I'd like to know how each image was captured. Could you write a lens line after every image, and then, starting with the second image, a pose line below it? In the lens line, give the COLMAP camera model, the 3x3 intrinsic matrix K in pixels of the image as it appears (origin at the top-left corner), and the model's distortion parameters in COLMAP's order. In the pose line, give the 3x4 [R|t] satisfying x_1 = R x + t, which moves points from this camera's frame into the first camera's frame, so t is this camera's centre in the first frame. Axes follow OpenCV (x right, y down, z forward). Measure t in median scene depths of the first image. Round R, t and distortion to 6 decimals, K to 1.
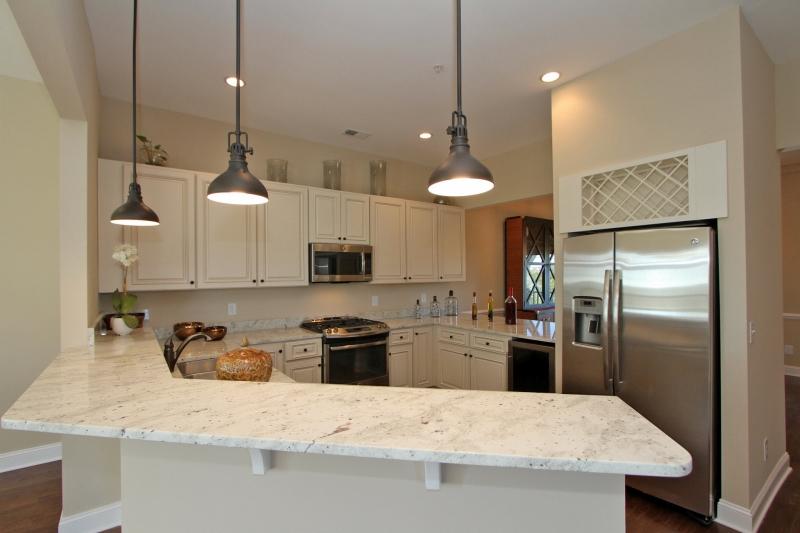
lens RADIAL K [[367.8, 0, 398.8], [0, 367.8, 273.5], [0, 0, 1]] dist [-0.018611, -0.000296]
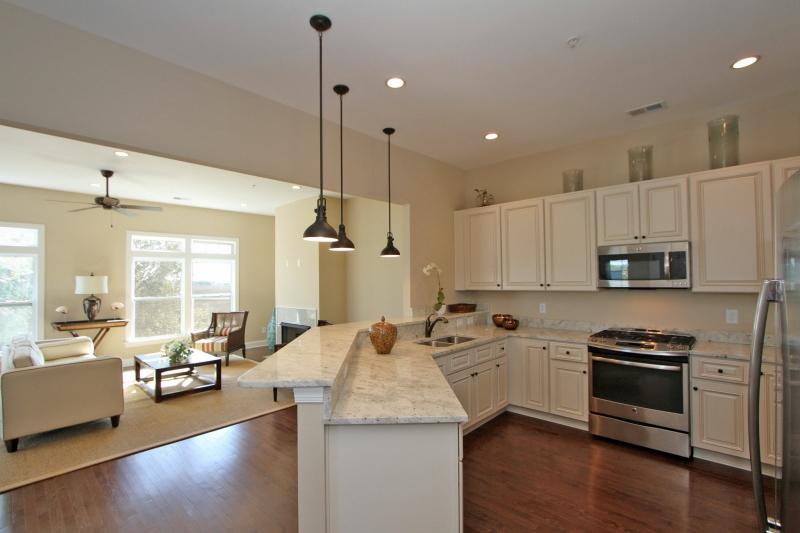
lens RADIAL K [[367.8, 0, 398.8], [0, 367.8, 273.5], [0, 0, 1]] dist [-0.018611, -0.000296]
pose [[0.201198, -0.010402, -0.979495, 0.577447], [0.011612, 0.999899, -0.008233, -0.010528], [0.979482, -0.009717, 0.201299, 0.283549]]
